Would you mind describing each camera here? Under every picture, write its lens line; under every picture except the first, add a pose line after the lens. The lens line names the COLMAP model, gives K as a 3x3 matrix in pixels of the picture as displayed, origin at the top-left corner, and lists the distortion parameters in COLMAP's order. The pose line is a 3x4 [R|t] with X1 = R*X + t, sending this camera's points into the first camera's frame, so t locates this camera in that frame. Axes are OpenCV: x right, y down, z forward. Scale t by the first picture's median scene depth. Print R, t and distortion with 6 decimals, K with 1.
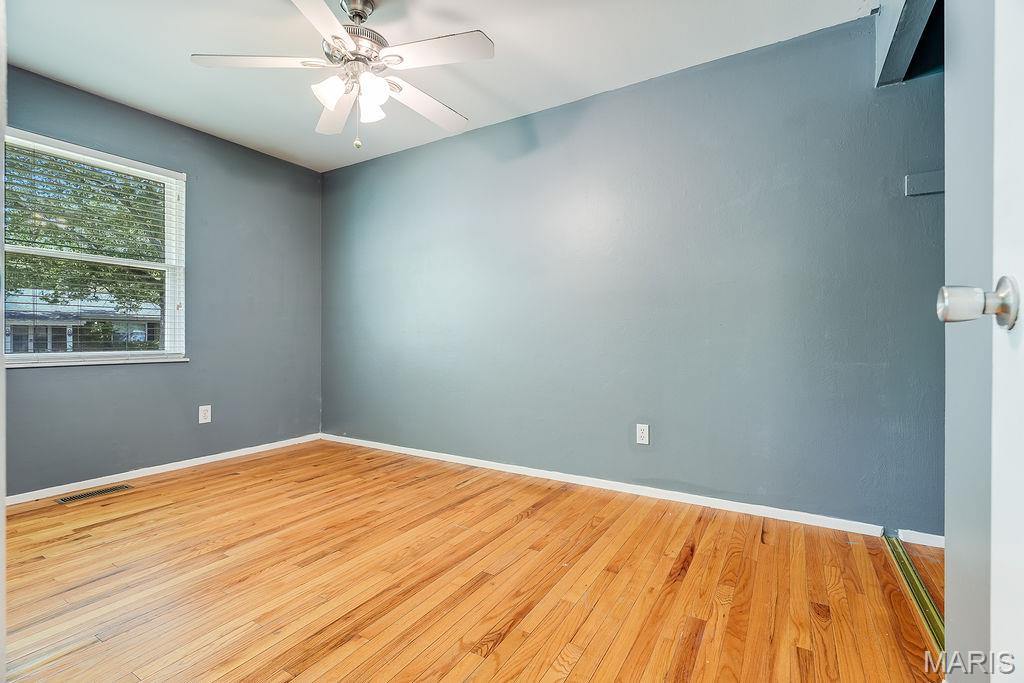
lens RADIAL K [[462.5, 0, 512.9], [0, 462.5, 342.0], [0, 0, 1]] dist [-0.004042, 0.000361]
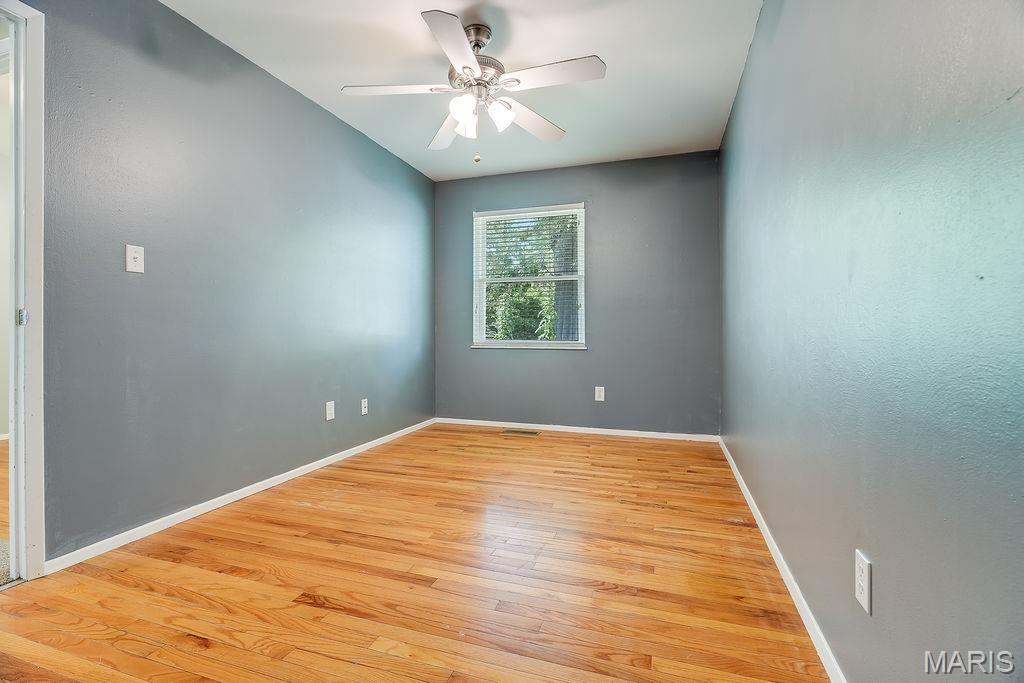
lens RADIAL K [[462.5, 0, 508.1], [0, 462.5, 334.0], [0, 0, 1]] dist [-0.004042, 0.000361]
pose [[0.210488, 0.004125, -0.977588, 0.561468], [-0.008075, 0.999964, 0.002480, -0.002573], [0.977563, 0.007371, 0.210513, 0.598752]]
